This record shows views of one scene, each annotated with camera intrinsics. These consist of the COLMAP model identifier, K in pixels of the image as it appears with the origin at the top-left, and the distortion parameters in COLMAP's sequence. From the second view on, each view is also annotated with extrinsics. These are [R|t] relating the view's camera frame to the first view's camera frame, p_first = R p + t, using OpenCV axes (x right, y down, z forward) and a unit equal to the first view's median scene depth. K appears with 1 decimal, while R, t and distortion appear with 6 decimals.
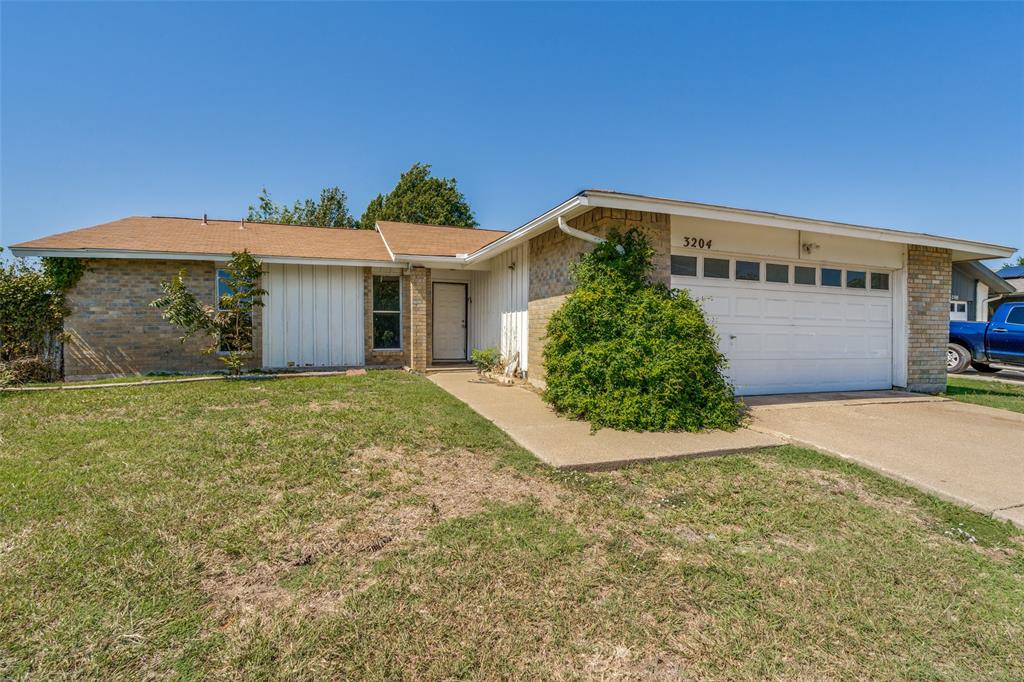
lens RADIAL K [[468.9, 0, 514.6], [0, 468.9, 342.9], [0, 0, 1]] dist [-0.004856, -0.000030]
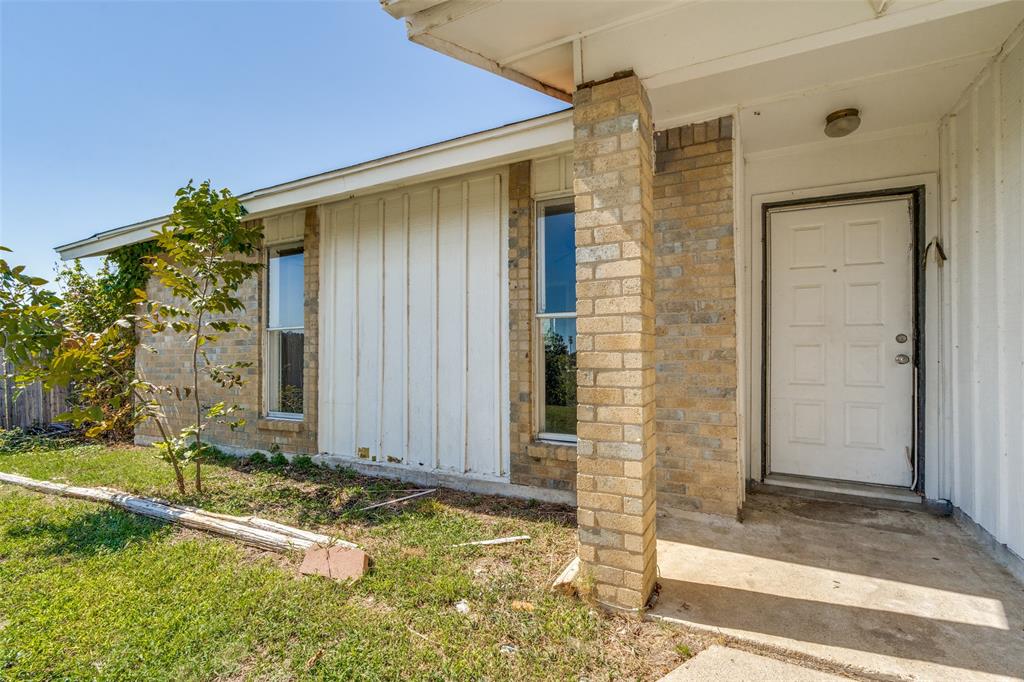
lens RADIAL K [[468.9, 0, 514.6], [0, 468.9, 342.9], [0, 0, 1]] dist [-0.004856, -0.000030]
pose [[0.688045, -0.011116, -0.725583, -0.080643], [-0.015329, 0.999437, -0.029848, -0.039106], [0.725506, 0.031659, 0.687487, 0.772416]]
